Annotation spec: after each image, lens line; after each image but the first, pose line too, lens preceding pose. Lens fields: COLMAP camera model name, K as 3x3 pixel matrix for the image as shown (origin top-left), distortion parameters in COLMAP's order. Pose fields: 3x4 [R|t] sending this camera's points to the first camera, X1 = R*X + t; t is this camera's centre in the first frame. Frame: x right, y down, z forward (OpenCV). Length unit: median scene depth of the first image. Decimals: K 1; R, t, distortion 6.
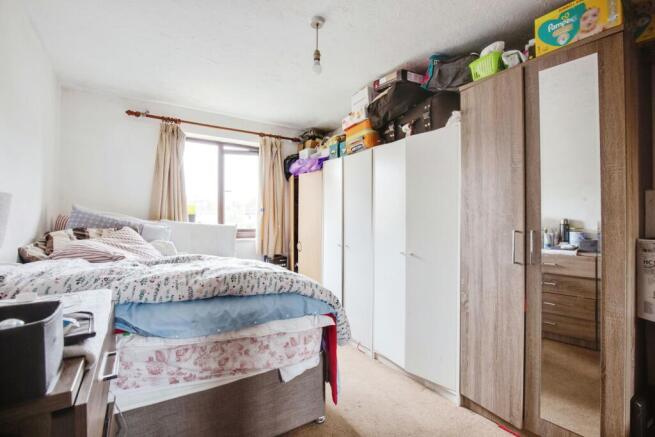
lens RADIAL K [[309.4, 0, 341.5], [0, 309.4, 219.8], [0, 0, 1]] dist [-0.000352, 0.005871]
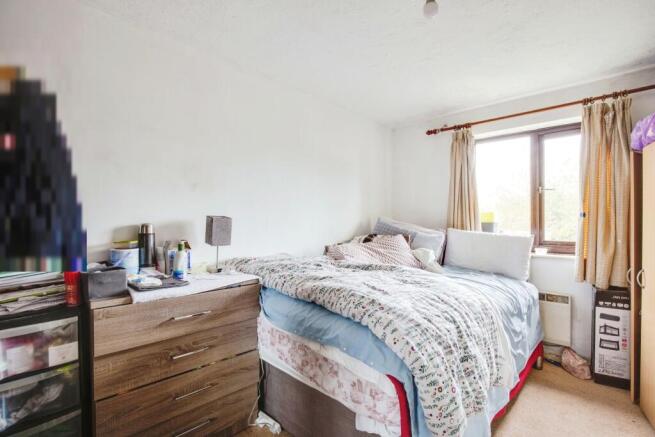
lens RADIAL K [[308.3, 0, 327.8], [0, 308.3, 222.5], [0, 0, 1]] dist [-0.039575, 0.006377]
pose [[0.198348, -0.003483, -0.980126, 0.330092], [0.002079, 0.999993, -0.003133, -0.016383], [0.980130, -0.001416, 0.198353, 0.412156]]
